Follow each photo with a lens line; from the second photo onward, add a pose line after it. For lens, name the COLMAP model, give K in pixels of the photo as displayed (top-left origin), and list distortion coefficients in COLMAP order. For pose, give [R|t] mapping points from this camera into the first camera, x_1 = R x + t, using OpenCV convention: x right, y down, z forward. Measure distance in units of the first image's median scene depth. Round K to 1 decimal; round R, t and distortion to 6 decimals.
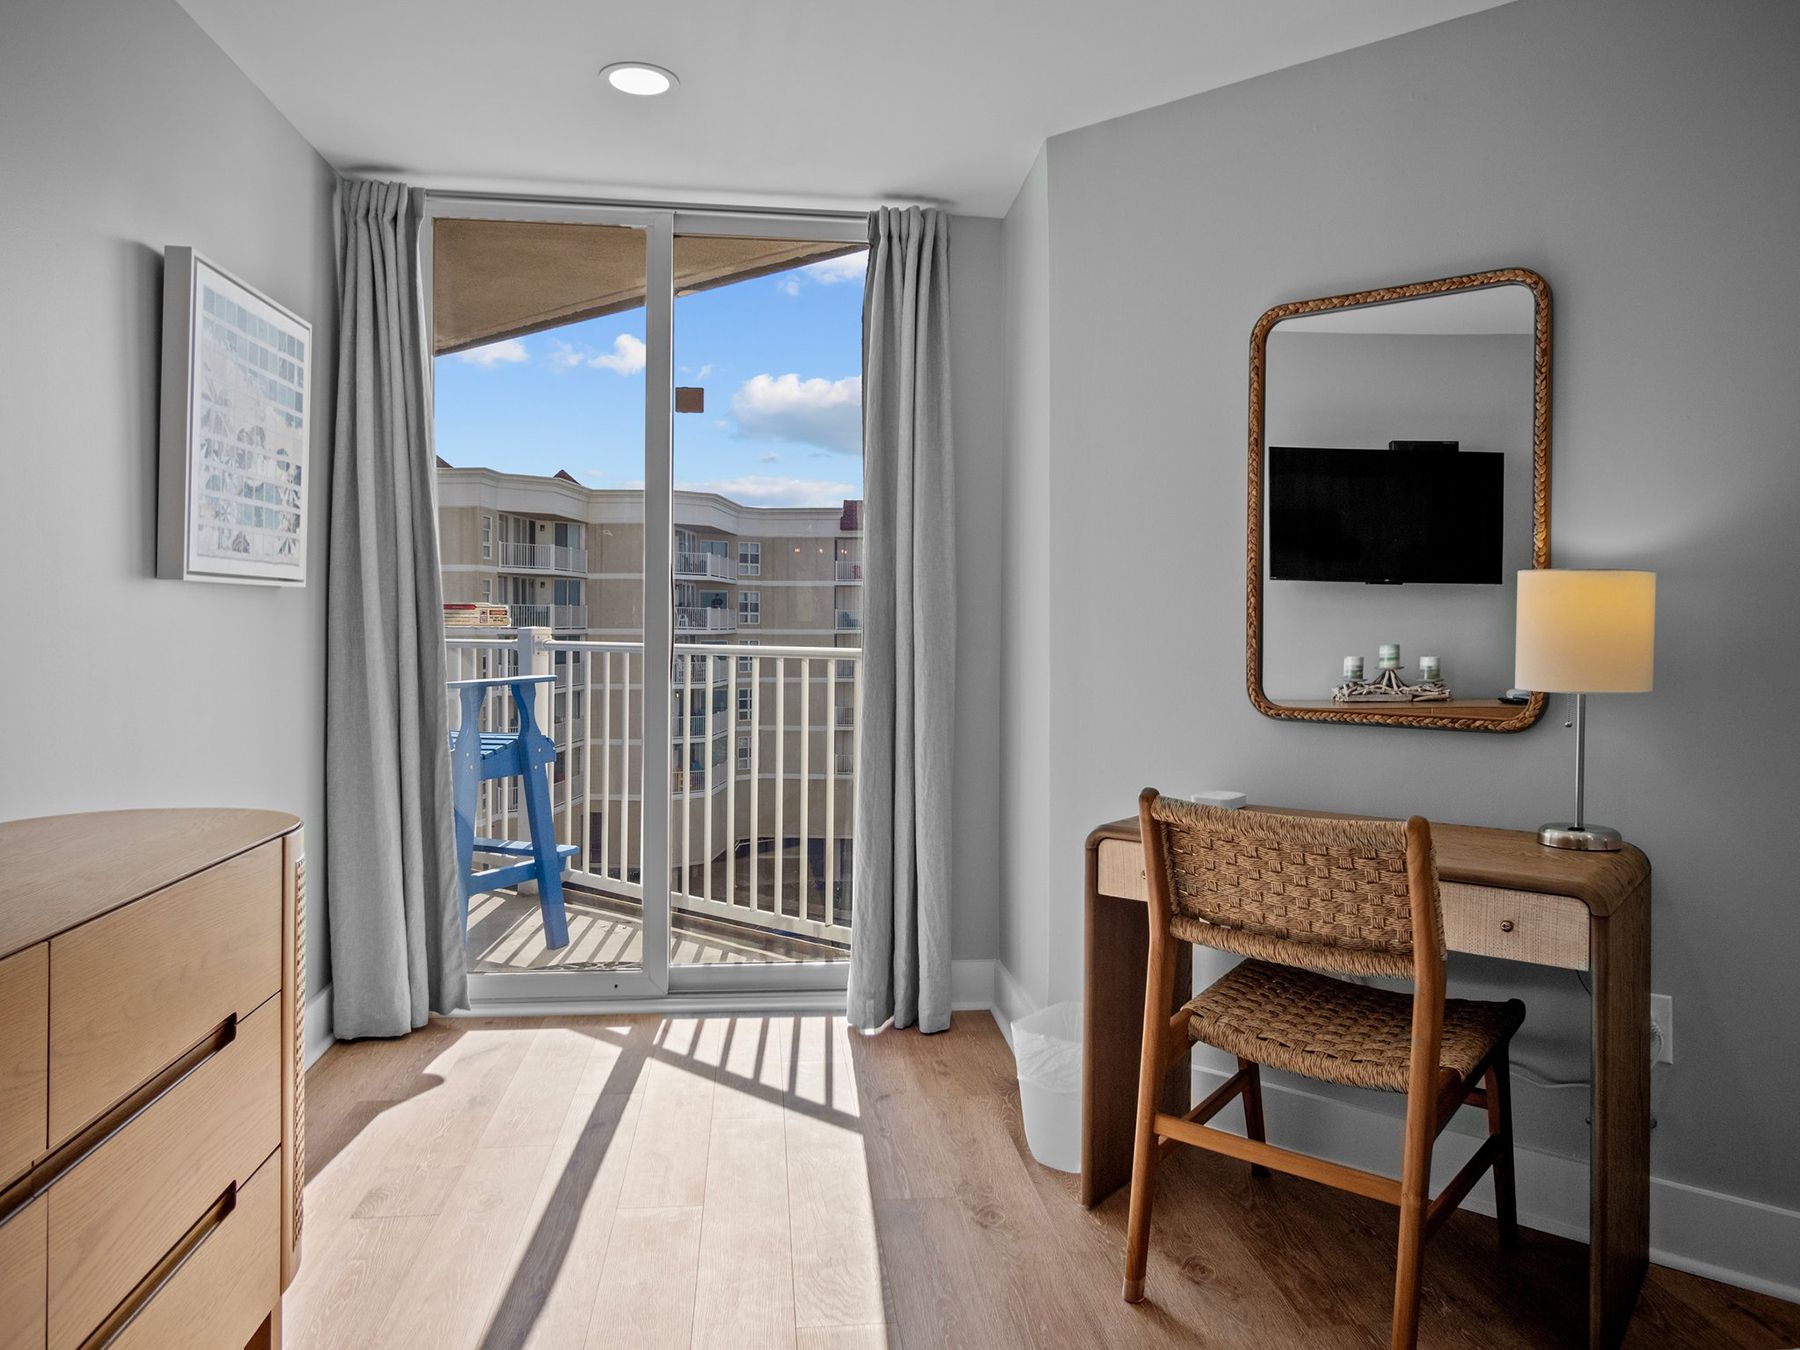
lens RADIAL K [[1226.2, 0, 910.0], [0, 1226.2, 627.4], [0, 0, 1]] dist [-0.000674, -0.001645]
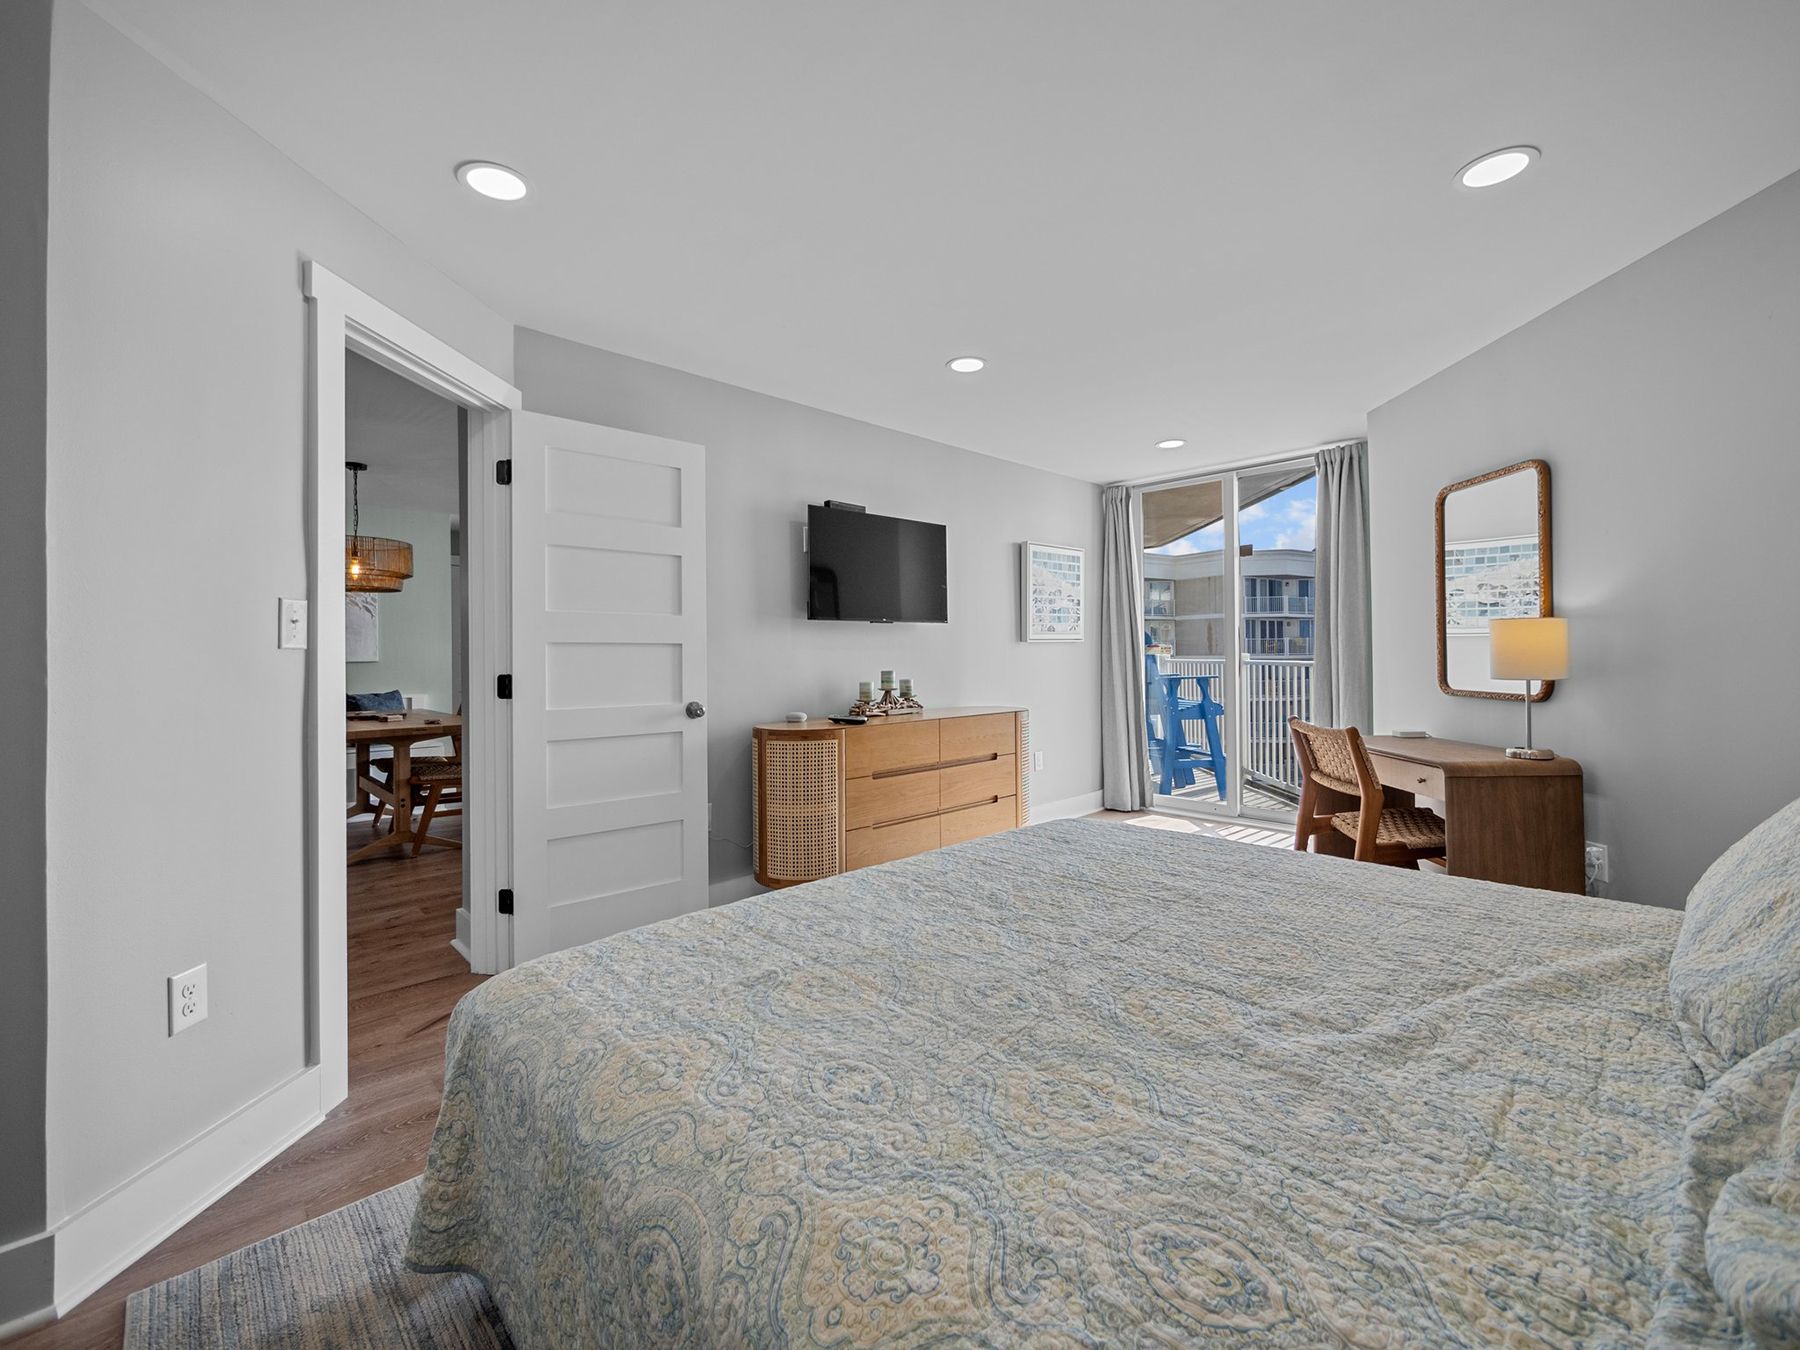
lens RADIAL K [[758.2, 0, 907.1], [0, 758.2, 649.7], [0, 0, 1]] dist [-0.006527, 0.000356]
pose [[0.603750, -0.019586, -0.796933, 0.565572], [0.013833, 0.999805, -0.014092, 0.004403], [0.797053, -0.002516, 0.603904, -0.330116]]
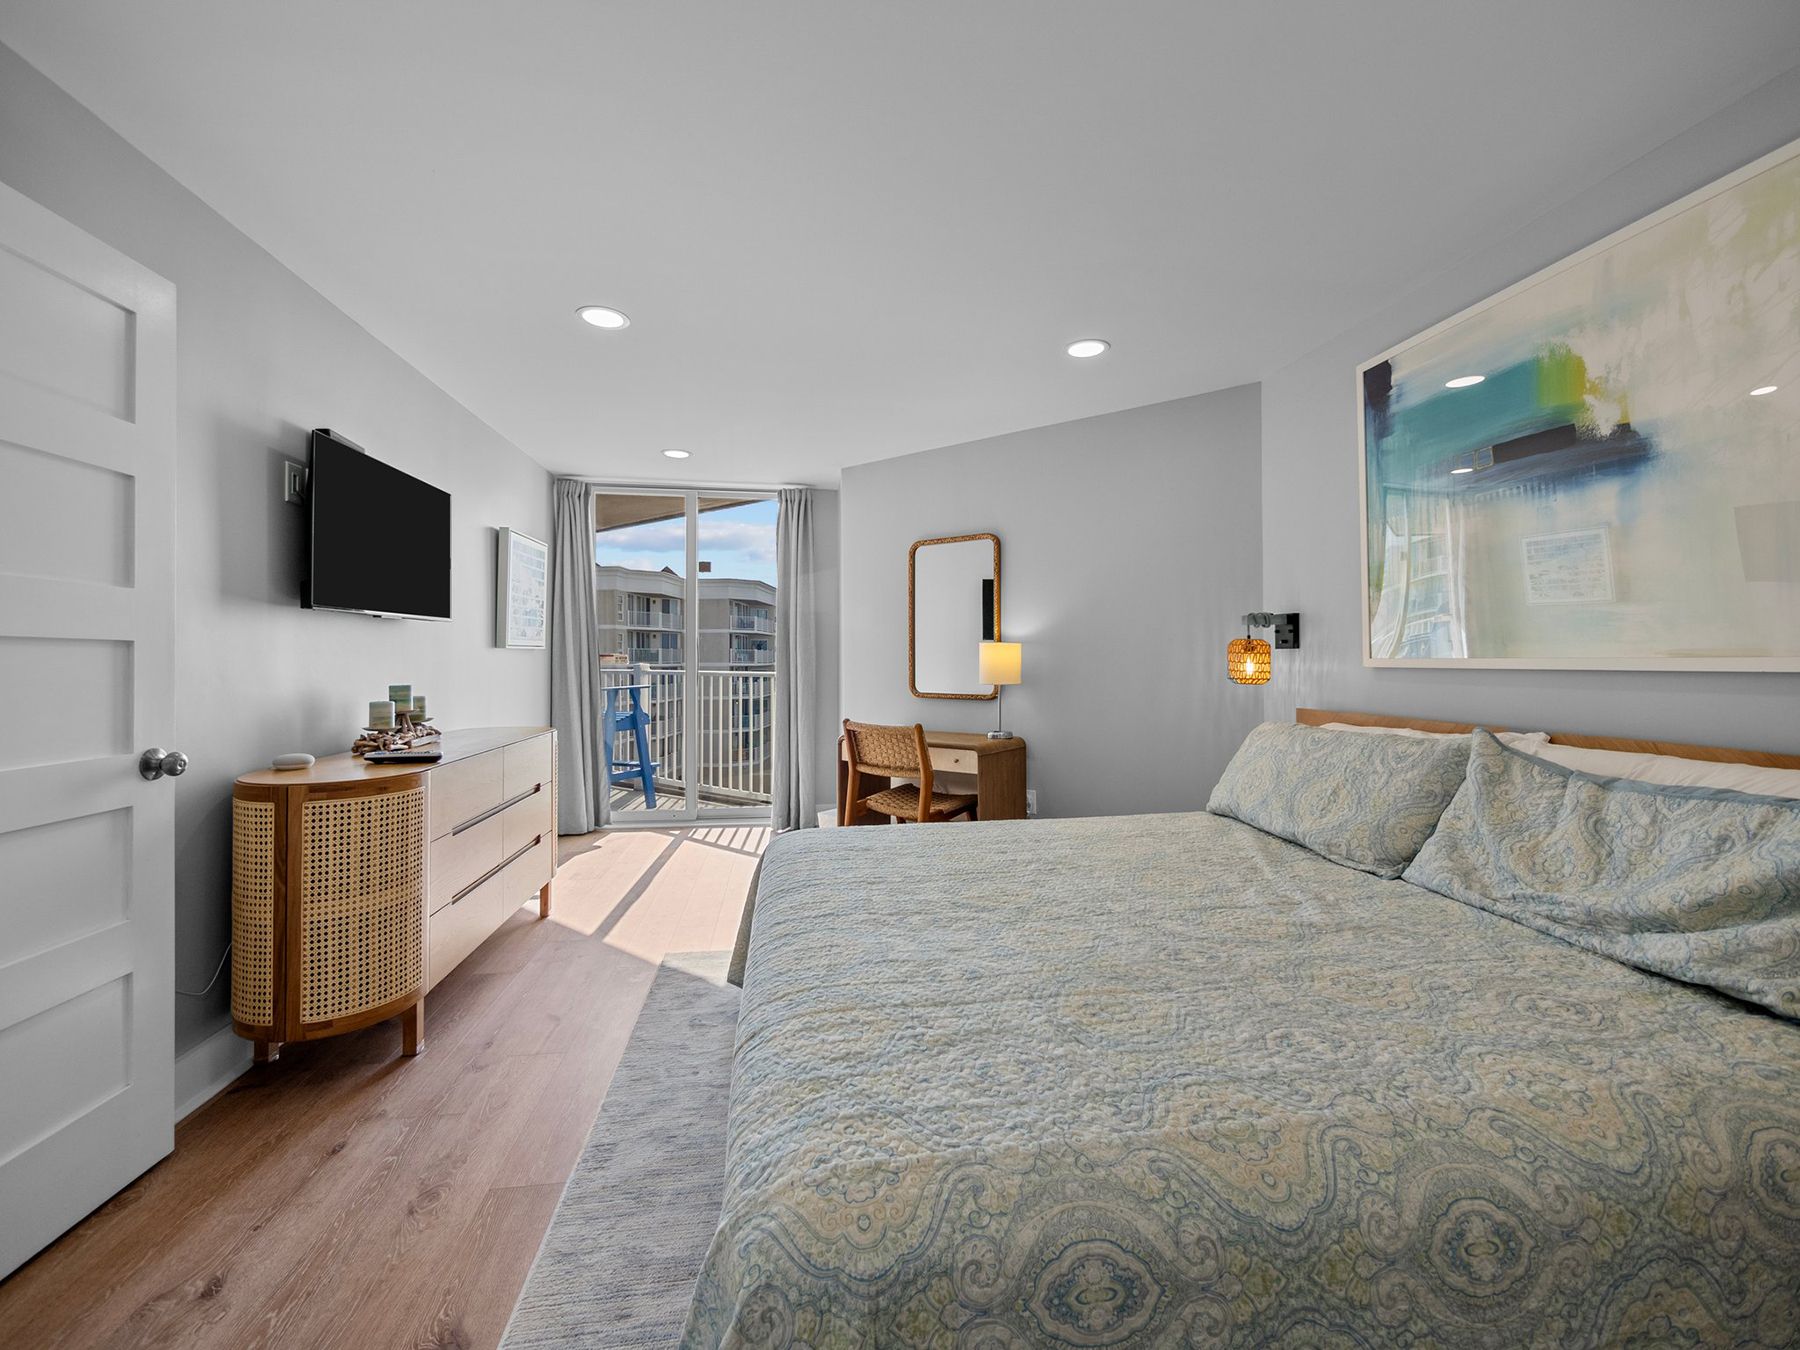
lens RADIAL K [[758.2, 0, 907.1], [0, 758.2, 649.7], [0, 0, 1]] dist [-0.006527, 0.000356]
pose [[0.999552, -0.006870, 0.029137, 0.172574], [0.007279, 0.999876, -0.013967, -0.003239], [-0.029037, 0.014173, 0.999478, -0.486808]]
